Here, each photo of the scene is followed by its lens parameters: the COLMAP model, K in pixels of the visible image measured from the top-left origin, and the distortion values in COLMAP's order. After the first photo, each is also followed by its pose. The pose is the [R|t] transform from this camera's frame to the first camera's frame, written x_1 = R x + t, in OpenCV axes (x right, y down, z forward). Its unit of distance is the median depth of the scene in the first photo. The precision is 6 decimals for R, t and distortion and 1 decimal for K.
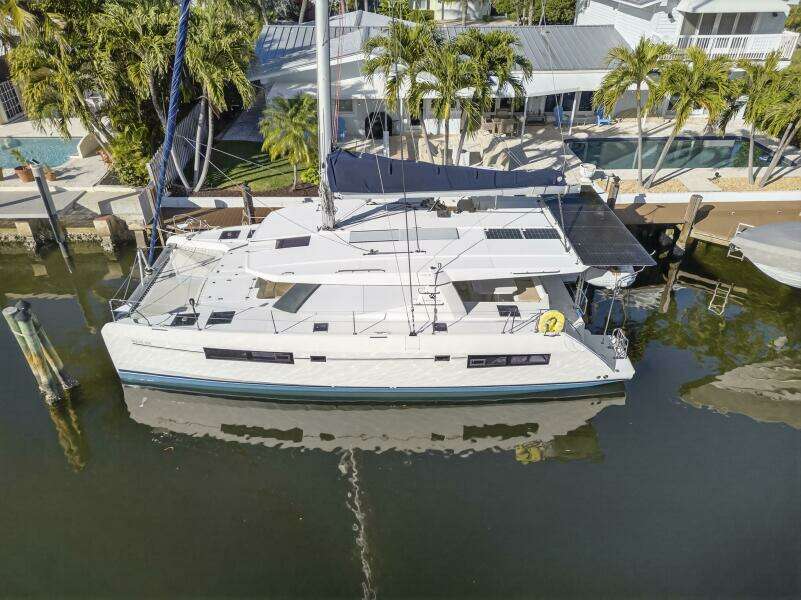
lens RADIAL K [[580.4, 0, 400.9], [0, 580.4, 308.0], [0, 0, 1]] dist [0.038844, -0.004993]
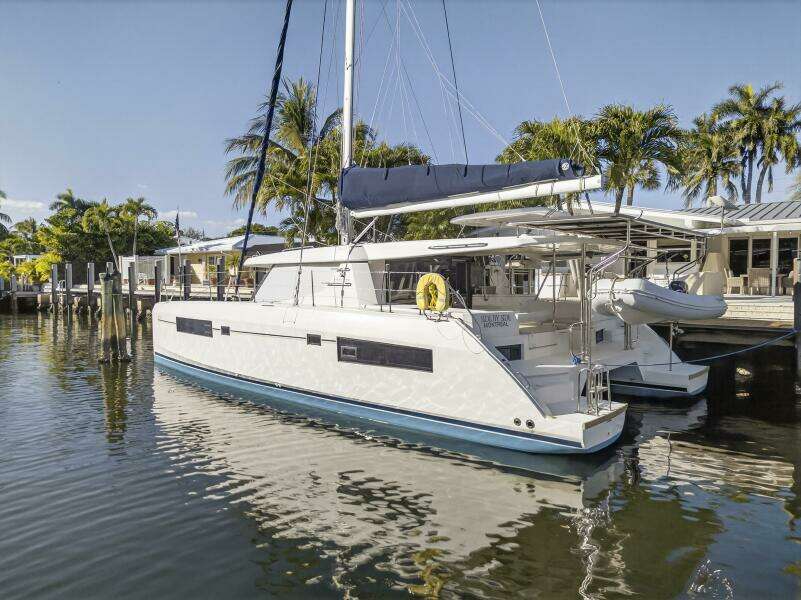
lens RADIAL K [[576.8, 0, 400.5], [0, 576.8, 300.0], [0, 0, 1]] dist [0.041982, -0.002566]
pose [[0.730793, 0.024299, -0.682166, 0.579426], [-0.368711, 0.855082, -0.364536, 0.239311], [0.574450, 0.517923, 0.633848, 0.486281]]
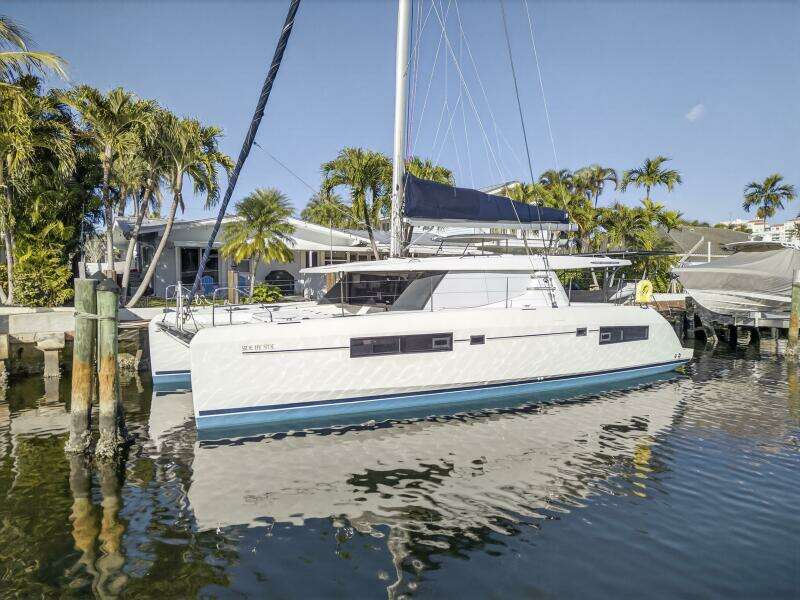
lens RADIAL K [[576.1, 0, 400.0], [0, 576.1, 300.0], [0, 0, 1]] dist [0.041982, -0.002566]
pose [[0.867257, -0.022180, 0.497366, -0.577919], [0.271861, 0.858013, -0.435781, 0.327948], [-0.417081, 0.513149, 0.750148, 0.328359]]
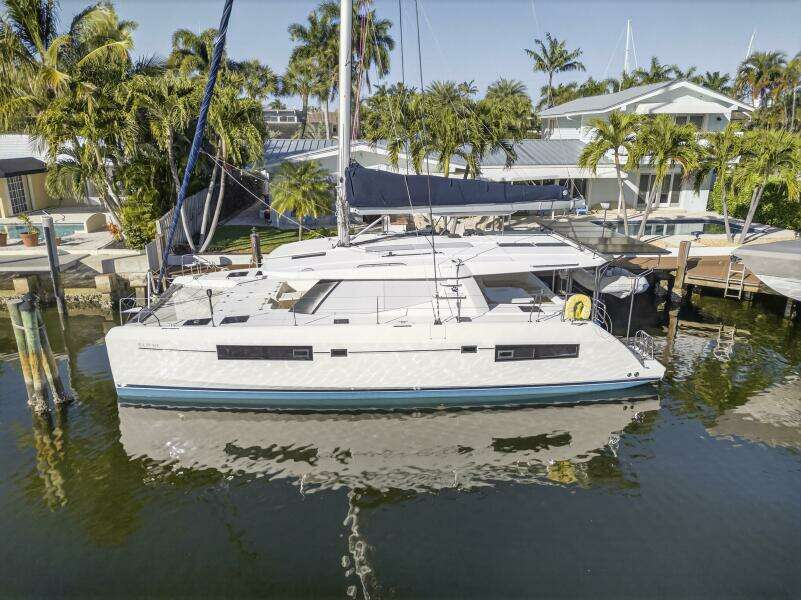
lens RADIAL K [[576.8, 0, 400.5], [0, 576.8, 300.0], [0, 0, 1]] dist [0.041982, -0.002566]
pose [[0.998689, -0.016786, 0.048349, -0.074739], [0.029753, 0.959065, -0.281617, 0.237388], [-0.041643, 0.282687, 0.958308, 0.059287]]
